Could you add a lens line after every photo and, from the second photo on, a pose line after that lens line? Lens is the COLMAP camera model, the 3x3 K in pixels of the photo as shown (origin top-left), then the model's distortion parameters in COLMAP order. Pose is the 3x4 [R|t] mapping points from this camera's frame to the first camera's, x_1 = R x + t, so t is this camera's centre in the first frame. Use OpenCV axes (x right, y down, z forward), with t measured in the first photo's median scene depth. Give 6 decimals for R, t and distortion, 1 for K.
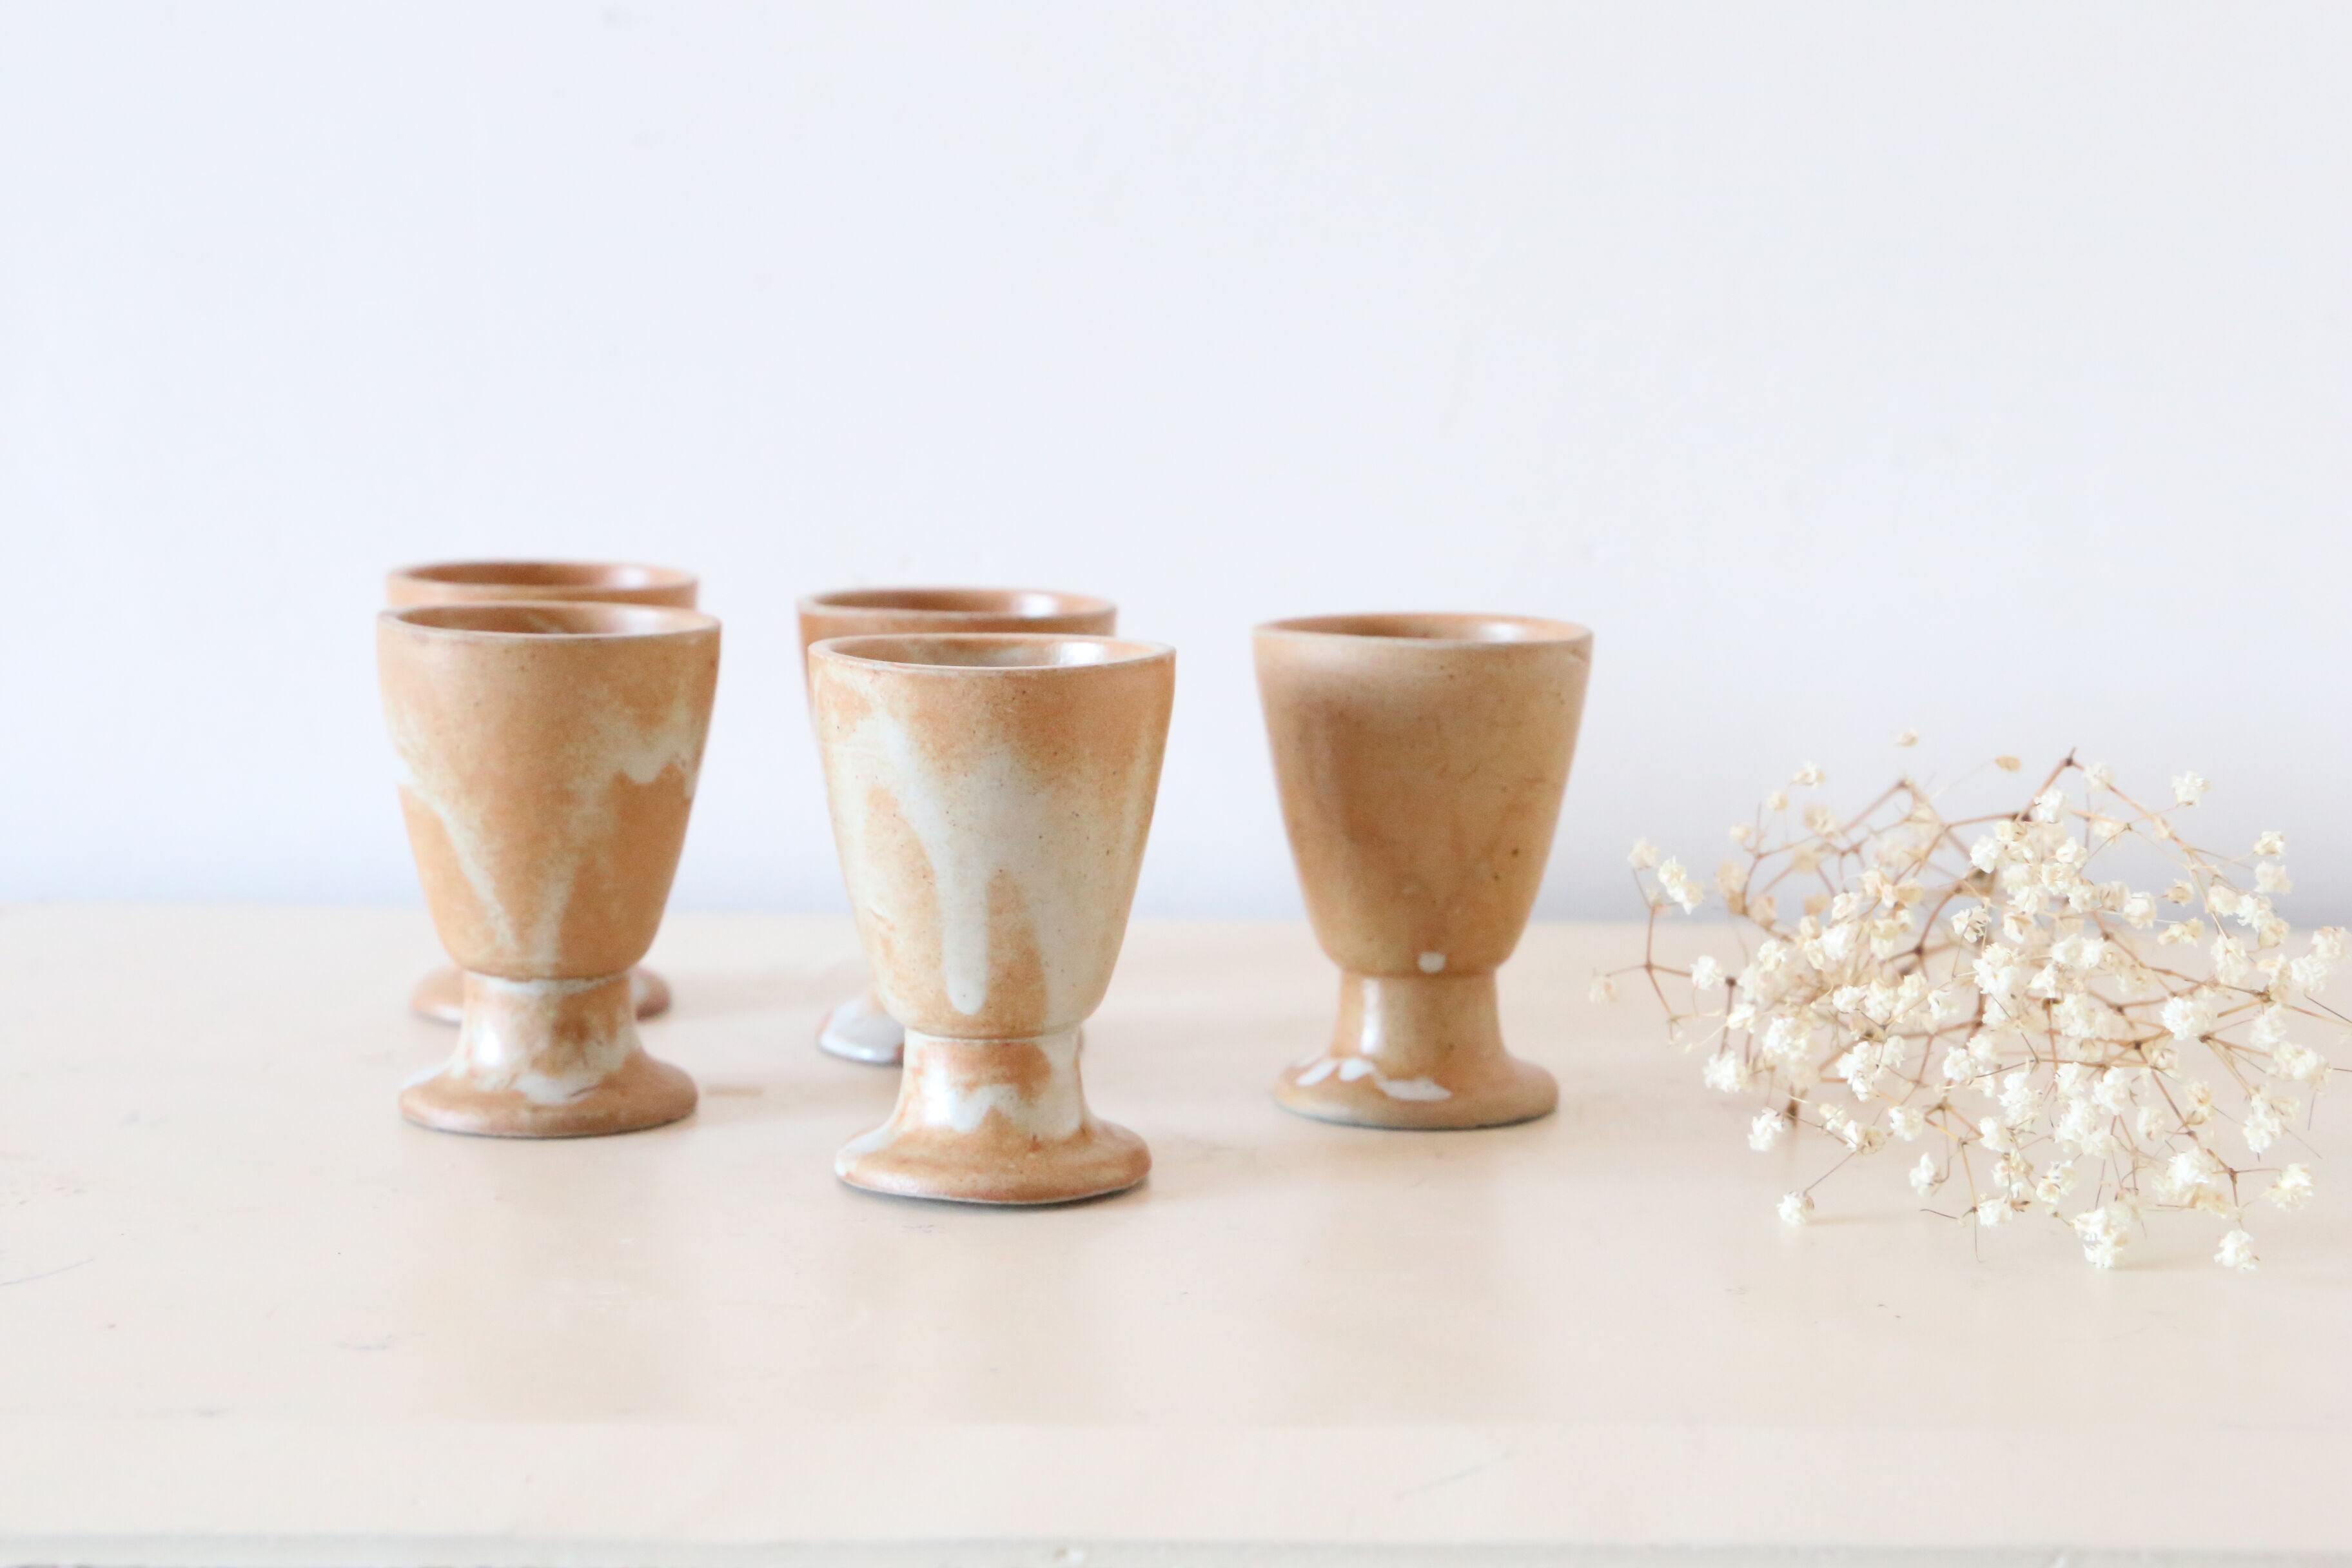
lens RADIAL K [[3964.7, 0, 1183.7], [0, 3964.7, 772.8], [0, 0, 1]] dist [0.078010, 0.000000]
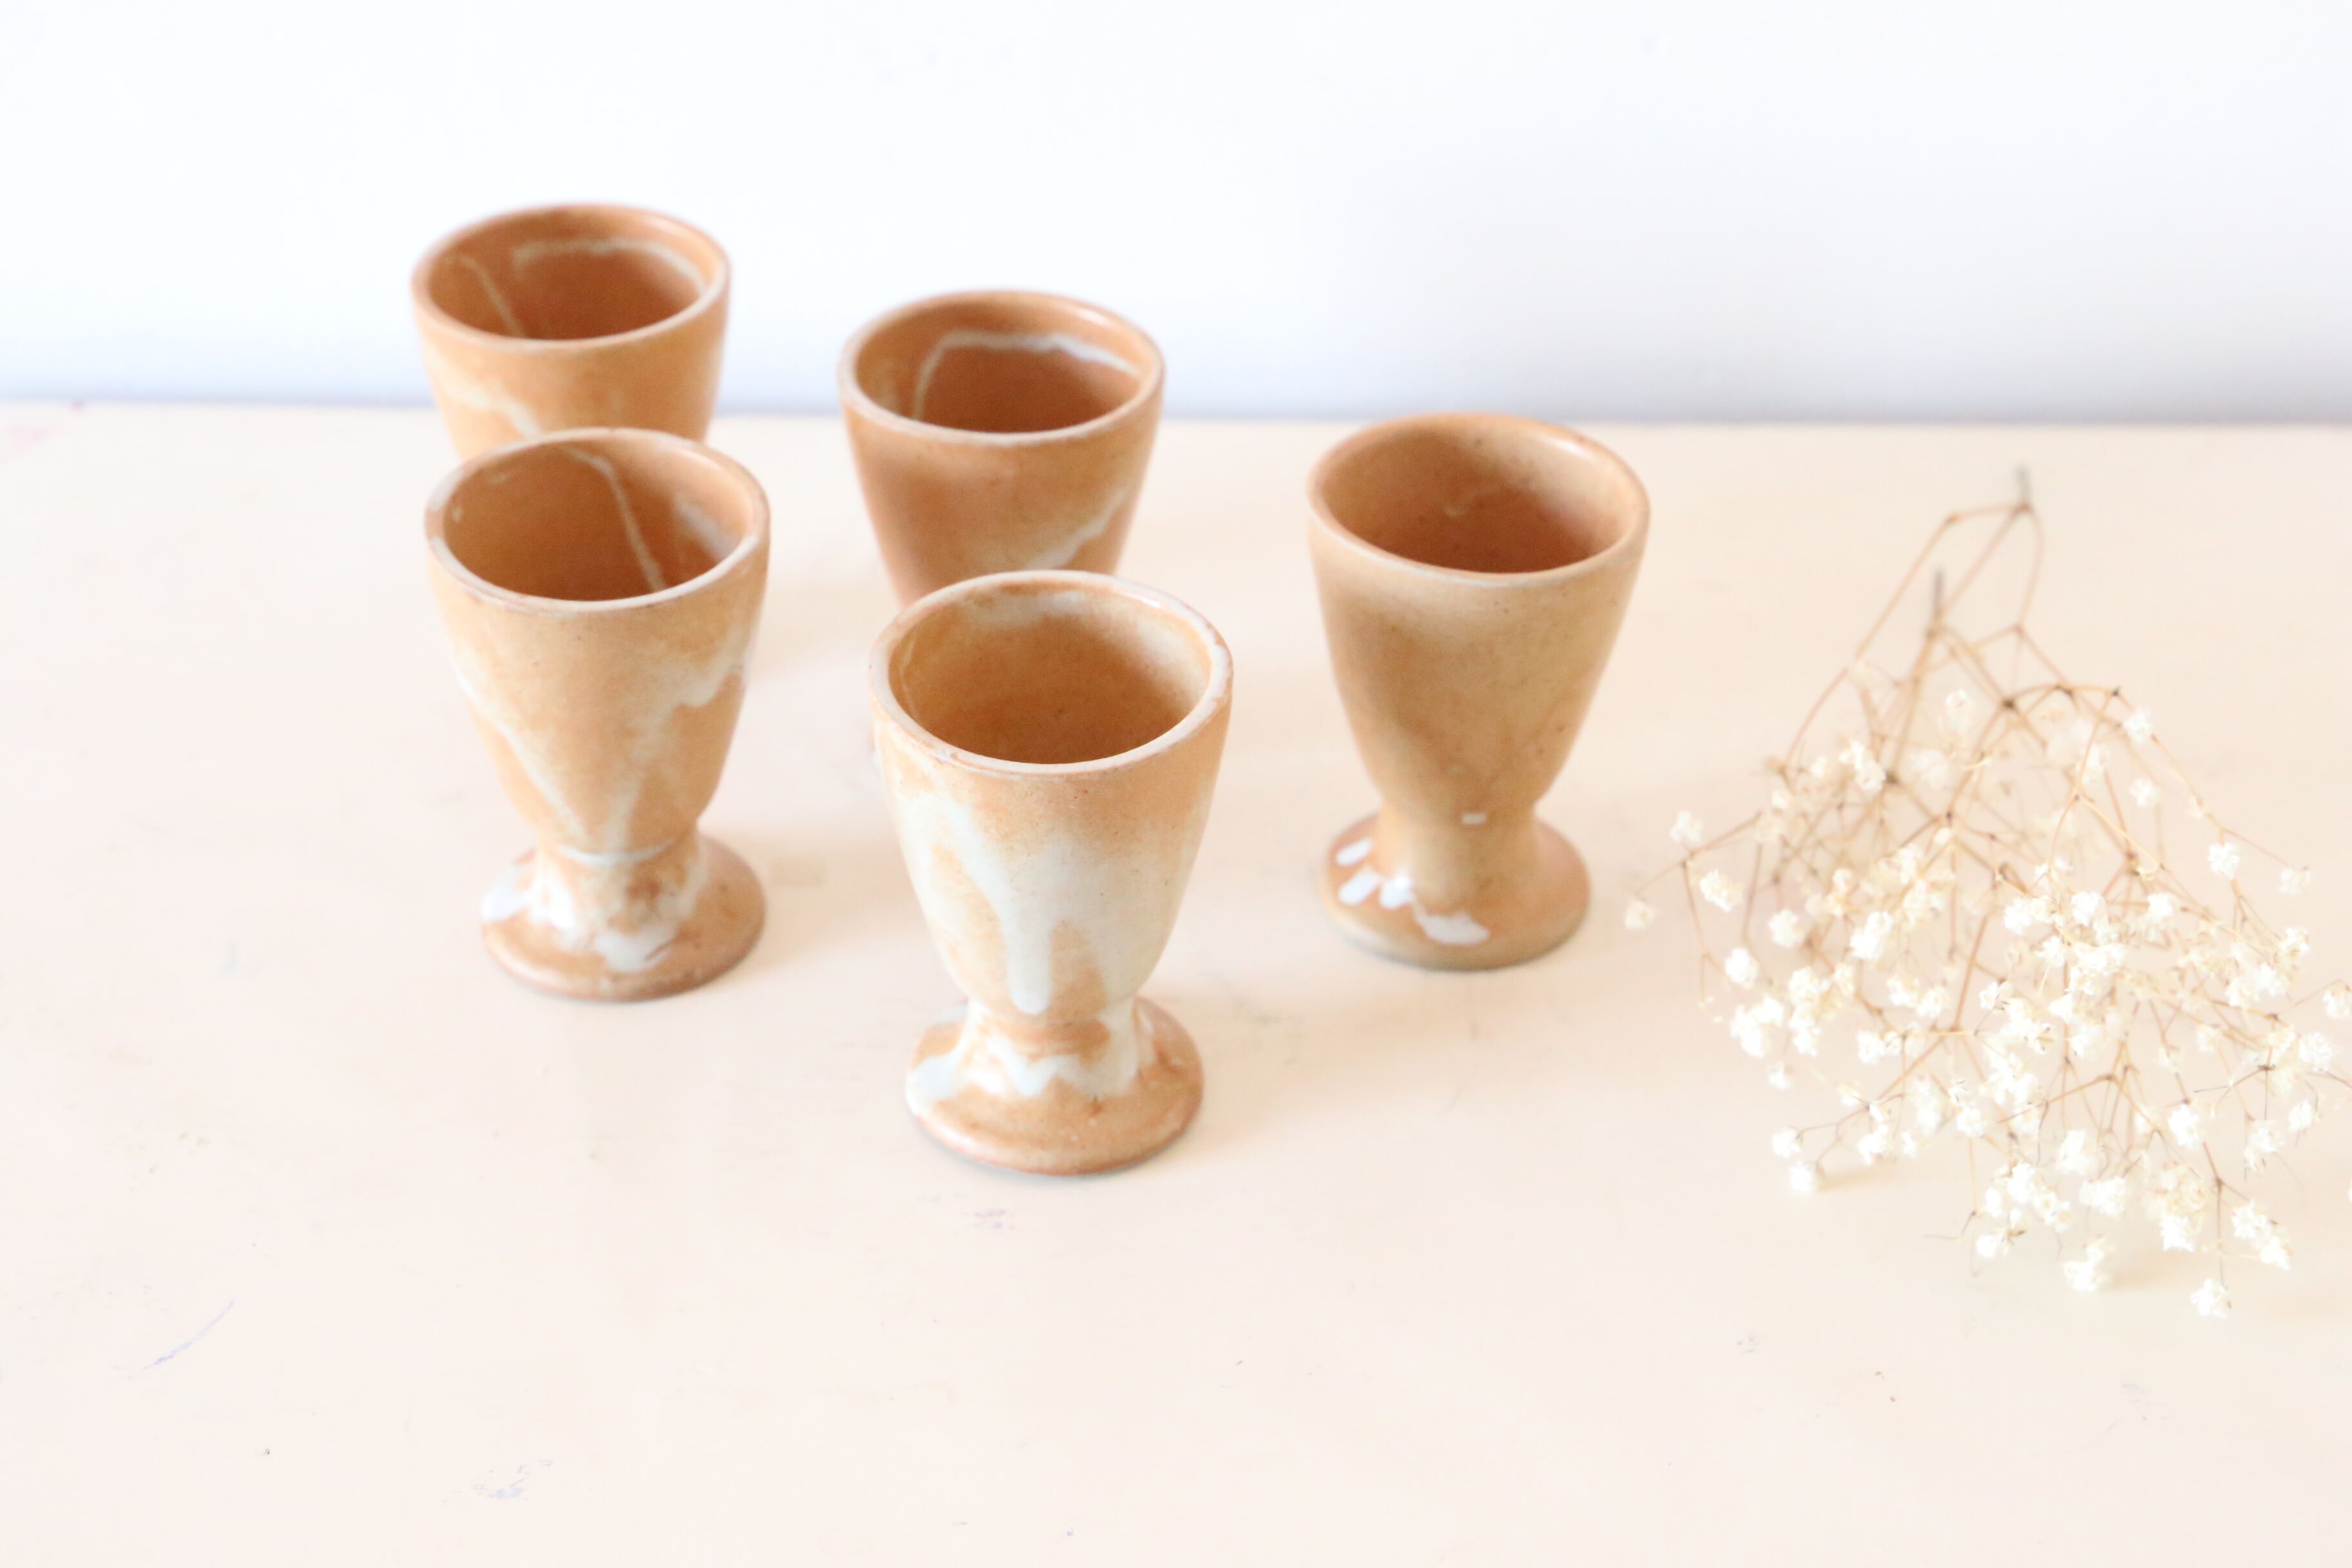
lens RADIAL K [[3964.7, 0, 1163.8], [0, 3964.7, 789.8], [0, 0, 1]] dist [0.078010, 0.000000]
pose [[0.999986, 0.005221, 0.000226, -0.018747], [-0.004717, 0.883201, 0.468971, -0.452573], [0.002249, -0.468965, 0.883214, 0.096319]]
